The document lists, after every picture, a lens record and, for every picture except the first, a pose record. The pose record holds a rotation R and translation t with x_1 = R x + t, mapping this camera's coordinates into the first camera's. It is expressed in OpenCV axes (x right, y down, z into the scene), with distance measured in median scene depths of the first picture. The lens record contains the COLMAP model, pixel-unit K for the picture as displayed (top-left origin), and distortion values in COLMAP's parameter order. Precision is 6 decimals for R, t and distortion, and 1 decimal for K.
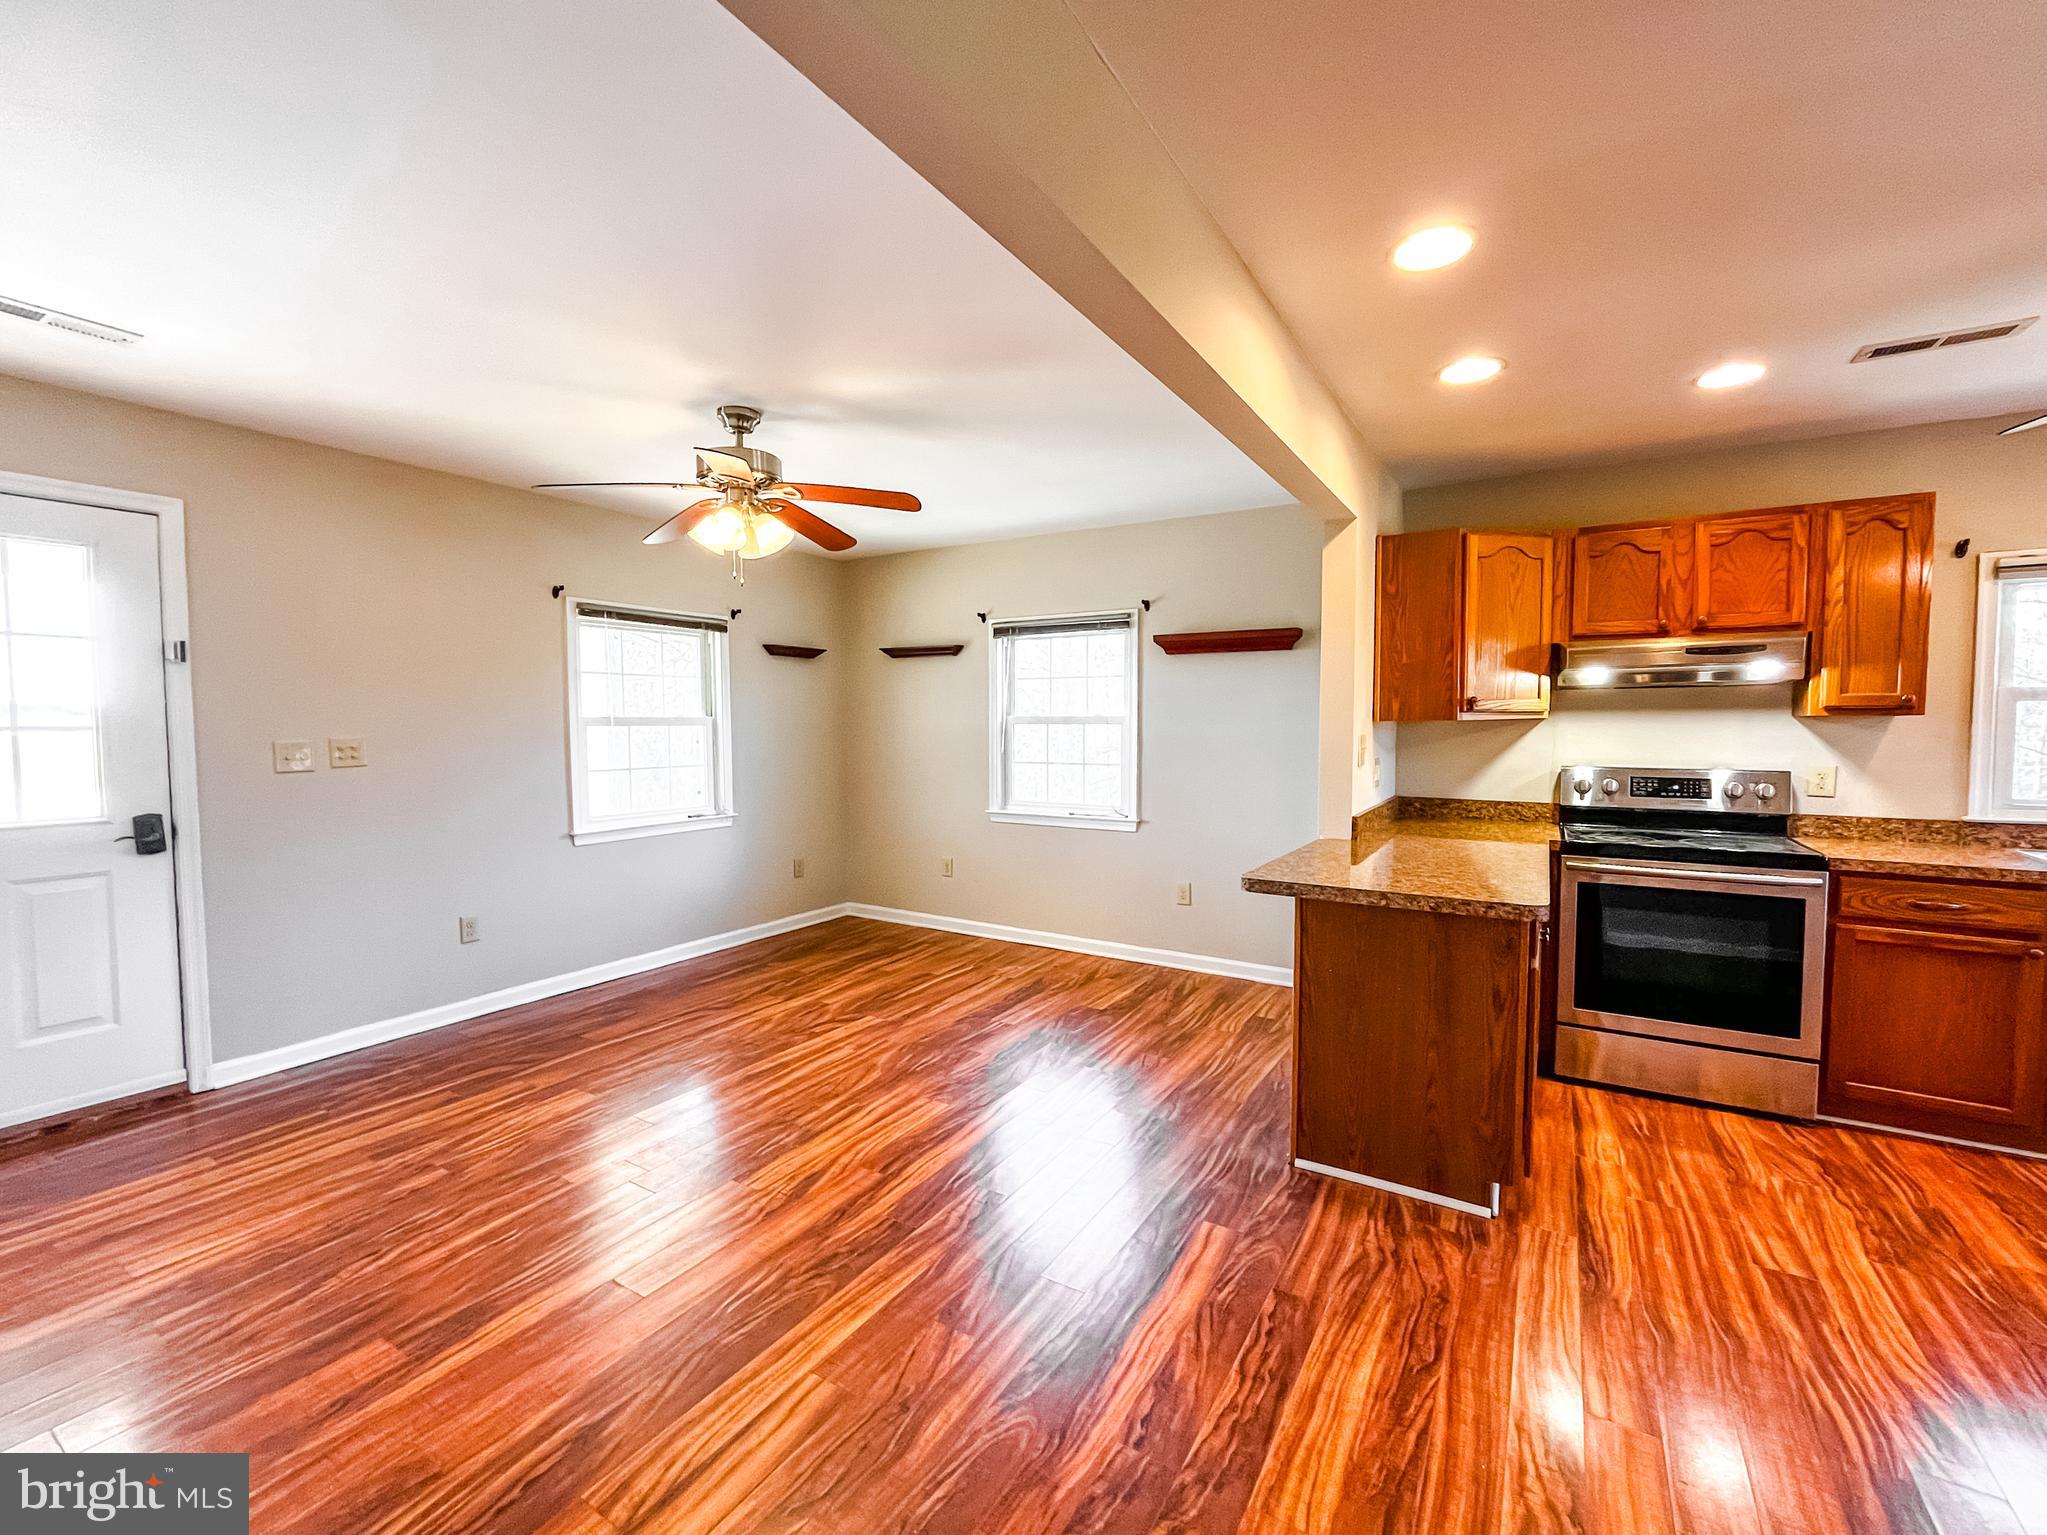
lens RADIAL K [[843.2, 0, 990.7], [0, 843.2, 780.9], [0, 0, 1]] dist [-0.001201, -0.000498]
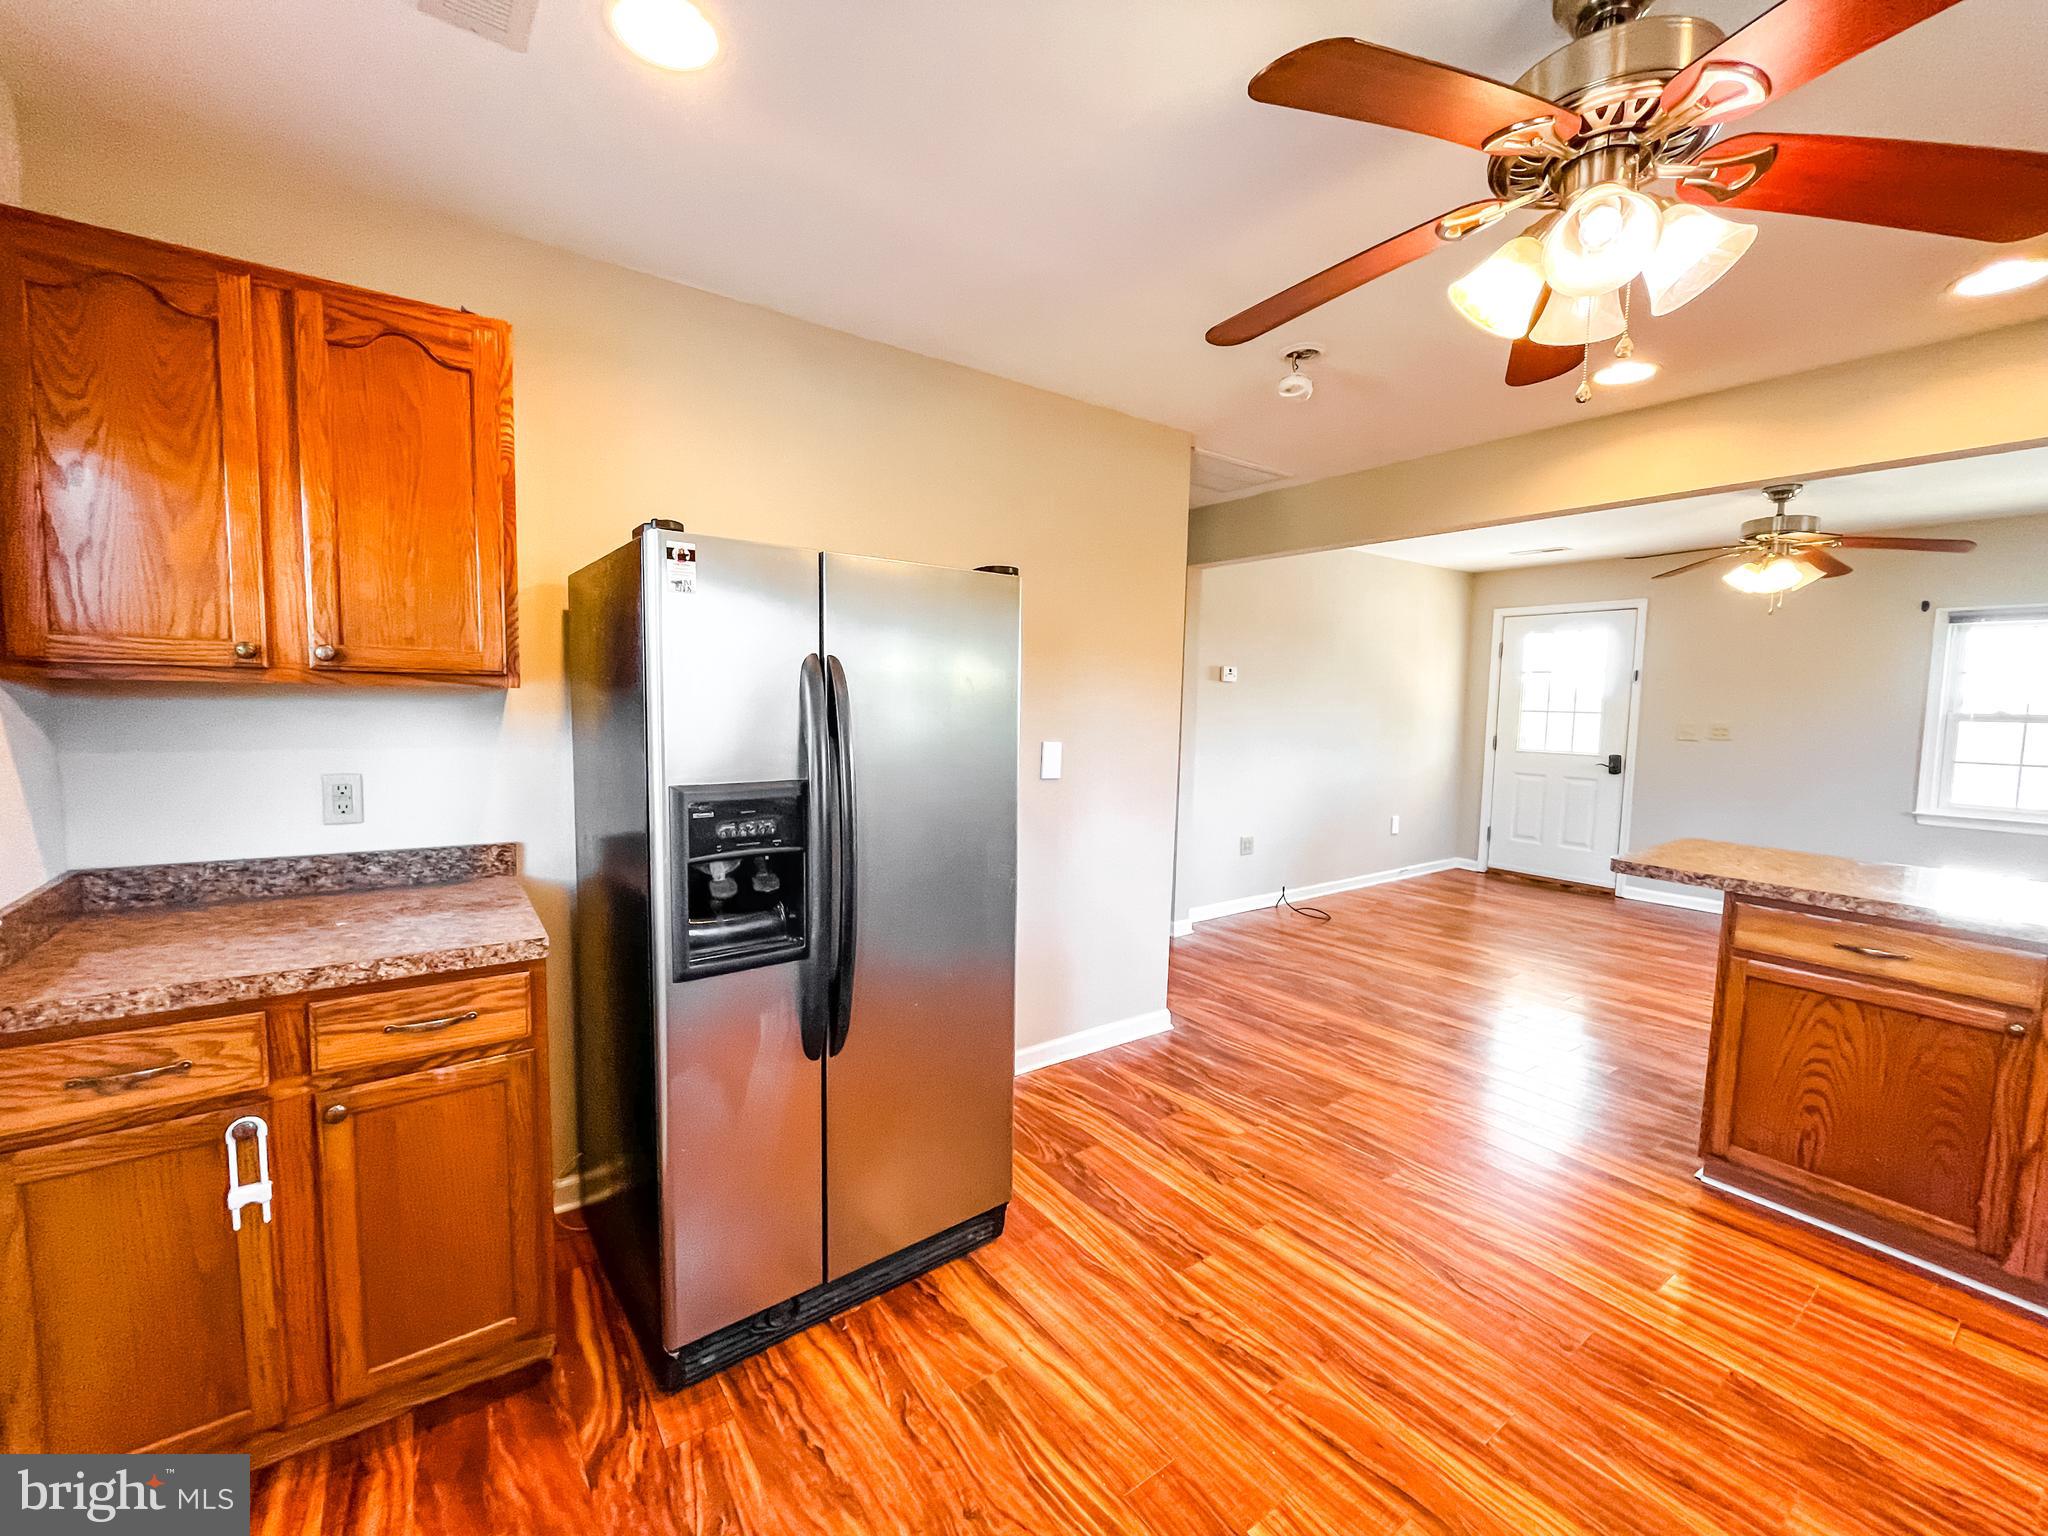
lens RADIAL K [[843.6, 0, 1023.9], [0, 843.6, 763.0], [0, 0, 1]] dist [-0.001201, -0.000498]
pose [[-0.377972, 0.064940, -0.923537, 1.533162], [-0.085986, 0.990763, 0.104858, -0.034498], [0.921815, 0.119045, -0.368897, 0.447557]]
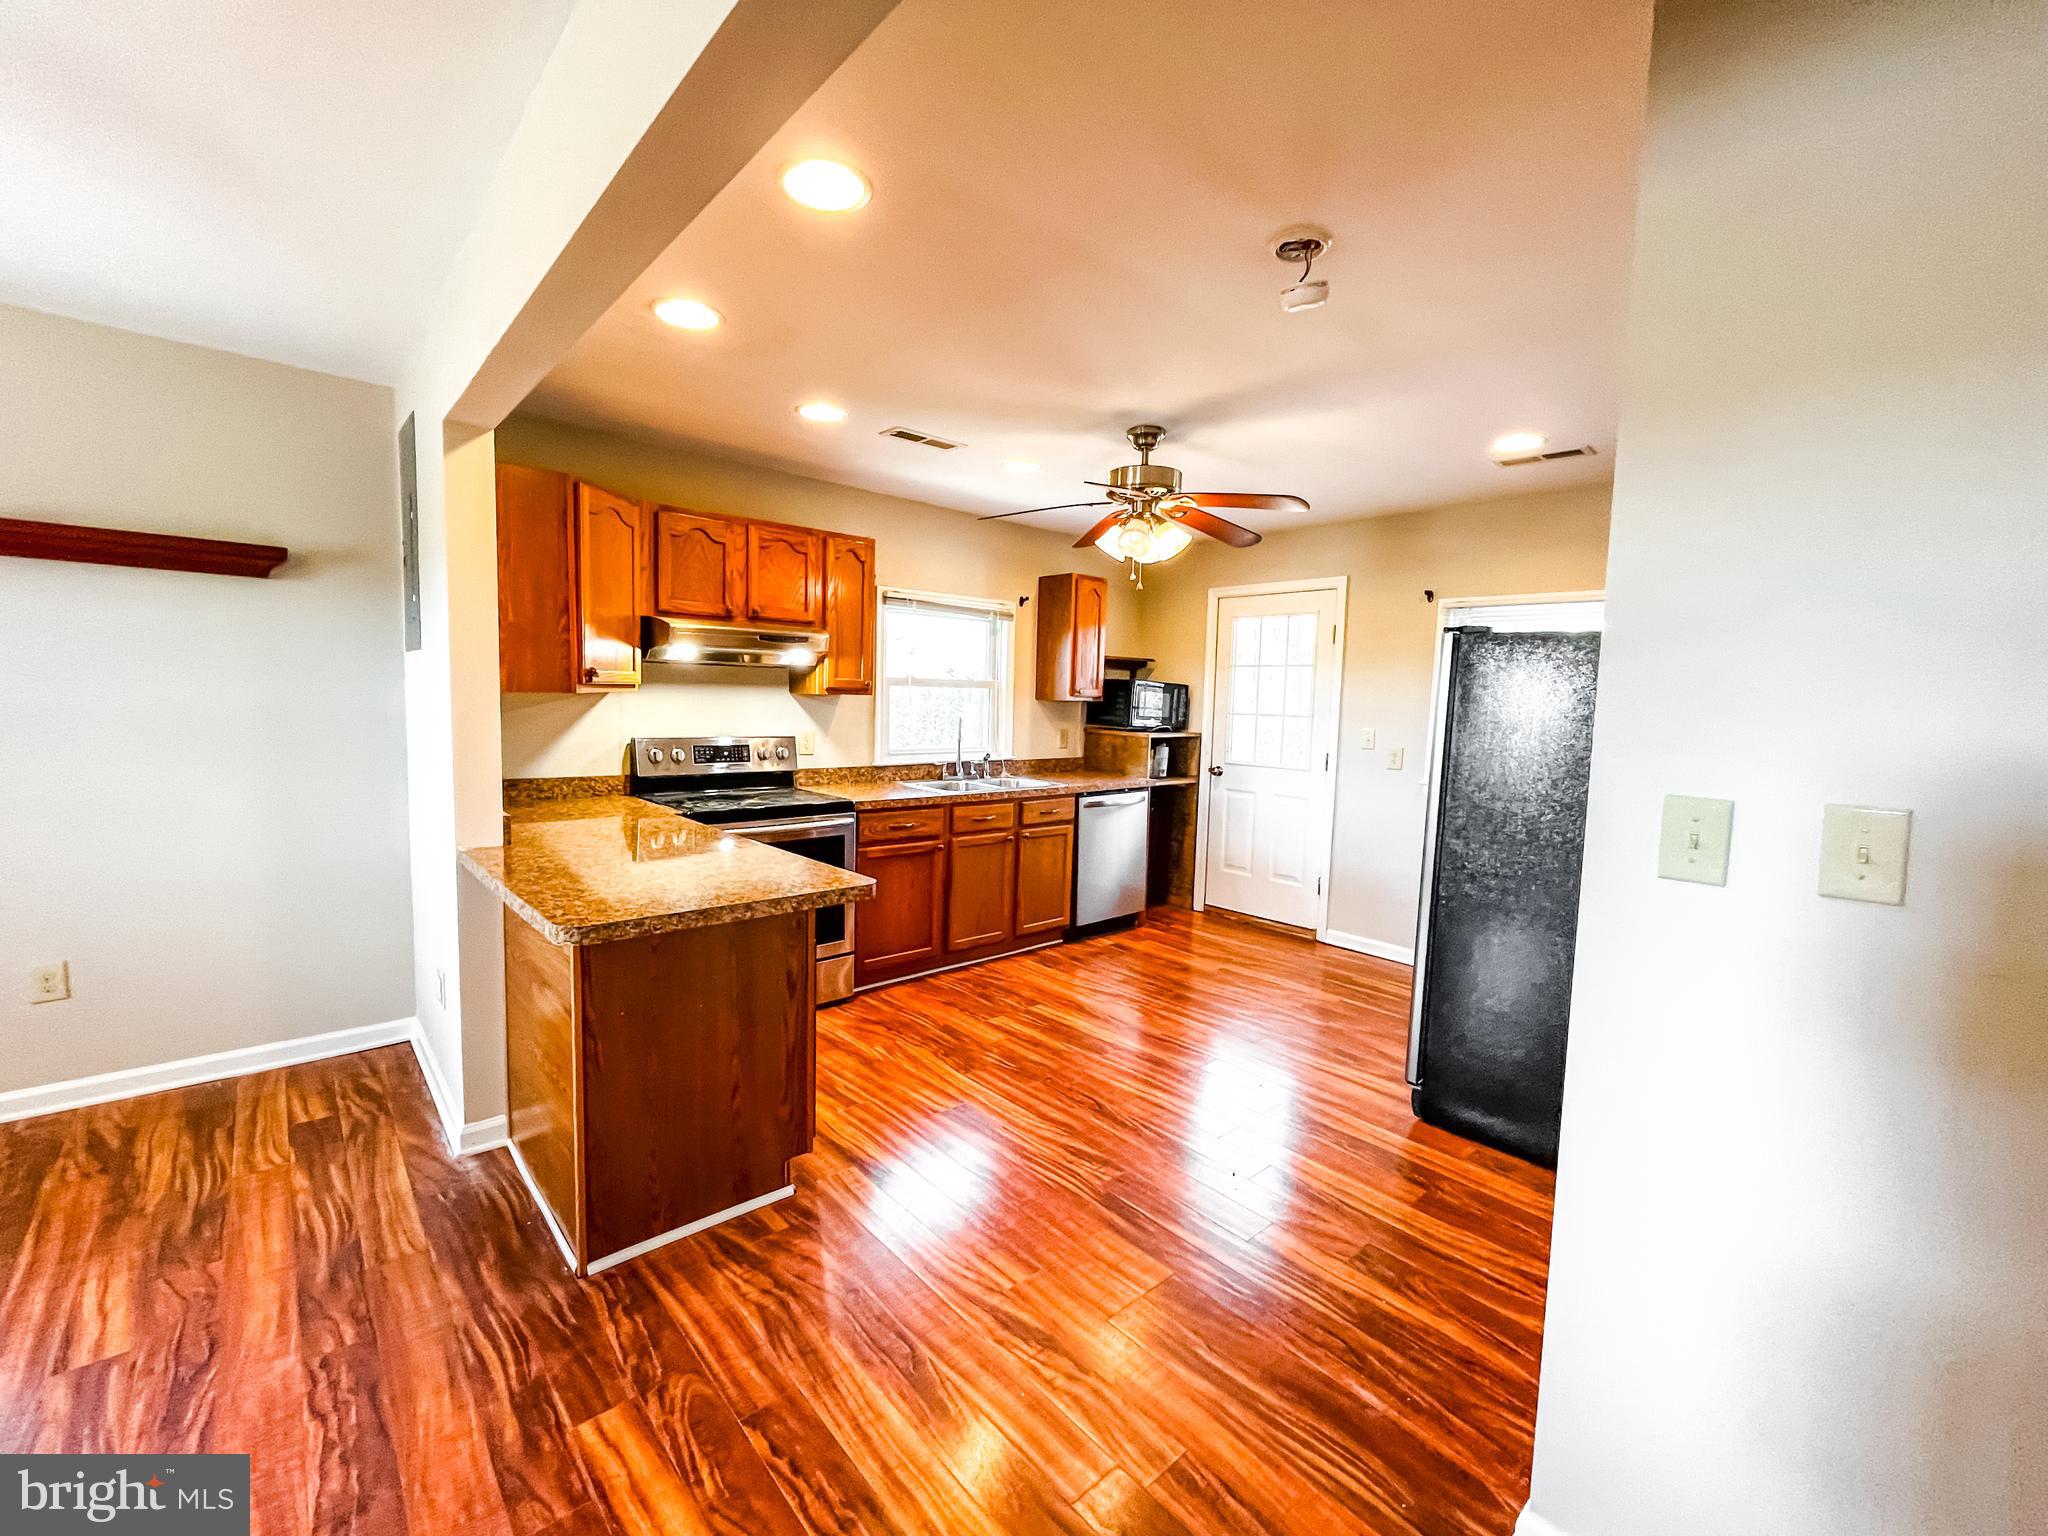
lens RADIAL K [[843.6, 0, 1022.8], [0, 843.6, 777.9], [0, 0, 1]] dist [-0.001201, -0.000498]
pose [[0.273599, -0.086027, 0.957989, -0.219108], [0.036793, 0.996199, 0.078951, -0.043350], [-0.961140, 0.013646, 0.275724, 0.368404]]
